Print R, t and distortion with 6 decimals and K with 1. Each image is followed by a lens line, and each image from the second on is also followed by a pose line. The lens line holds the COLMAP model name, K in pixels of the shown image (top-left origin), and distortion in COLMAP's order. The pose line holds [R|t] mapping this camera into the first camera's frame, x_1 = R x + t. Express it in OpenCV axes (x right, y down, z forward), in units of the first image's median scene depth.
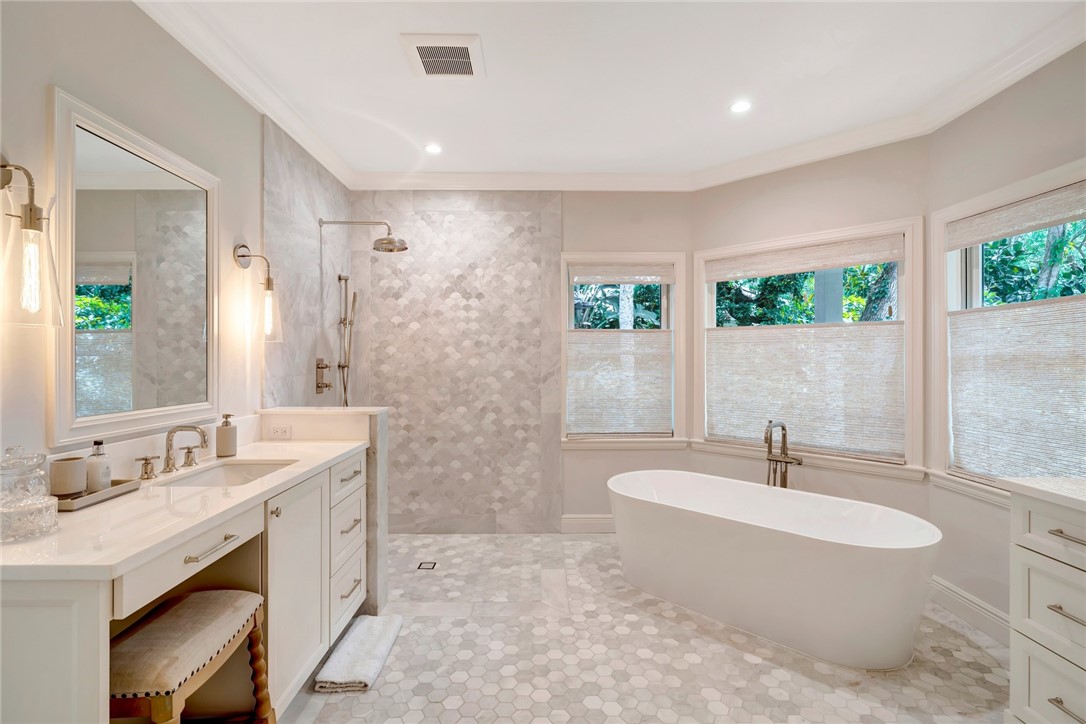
lens RADIAL K [[487.8, 0, 544.7], [0, 487.8, 350.6], [0, 0, 1]] dist [0.000992, 0.000600]
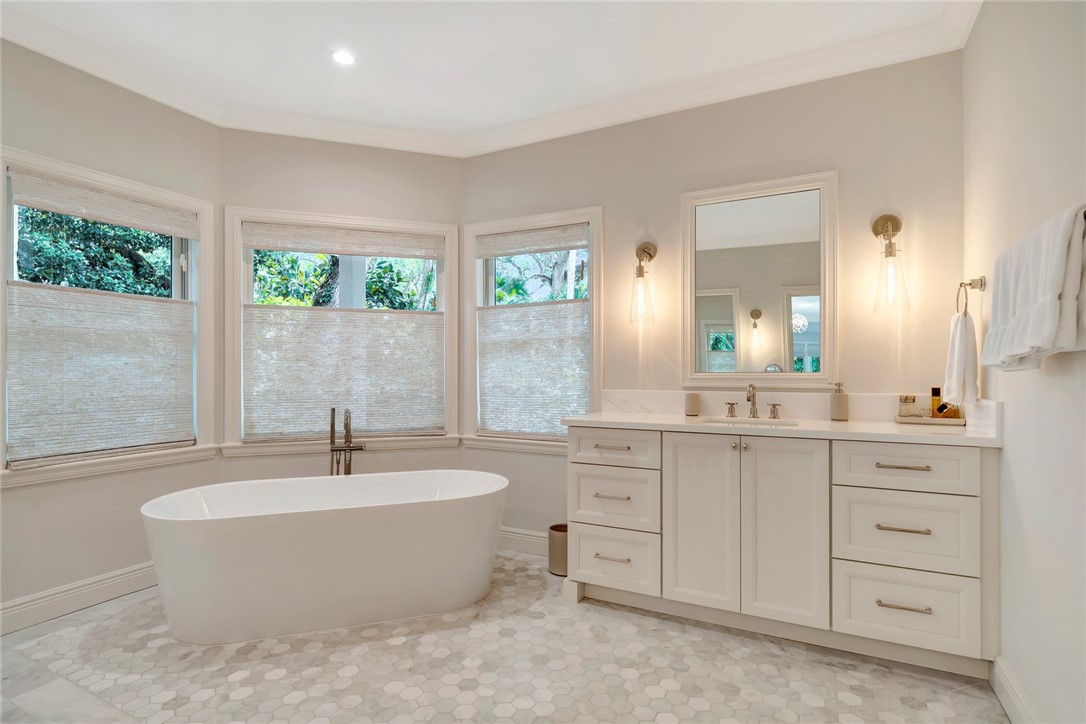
lens RADIAL K [[536.2, 0, 543.0], [0, 536.2, 362.0], [0, 0, 1]] dist [0.001078, 0.000580]
pose [[0.470089, 0.012266, 0.882534, -0.305426], [-0.013664, 0.999885, -0.006619, 0.069122], [-0.882513, -0.008947, 0.470203, 0.205814]]
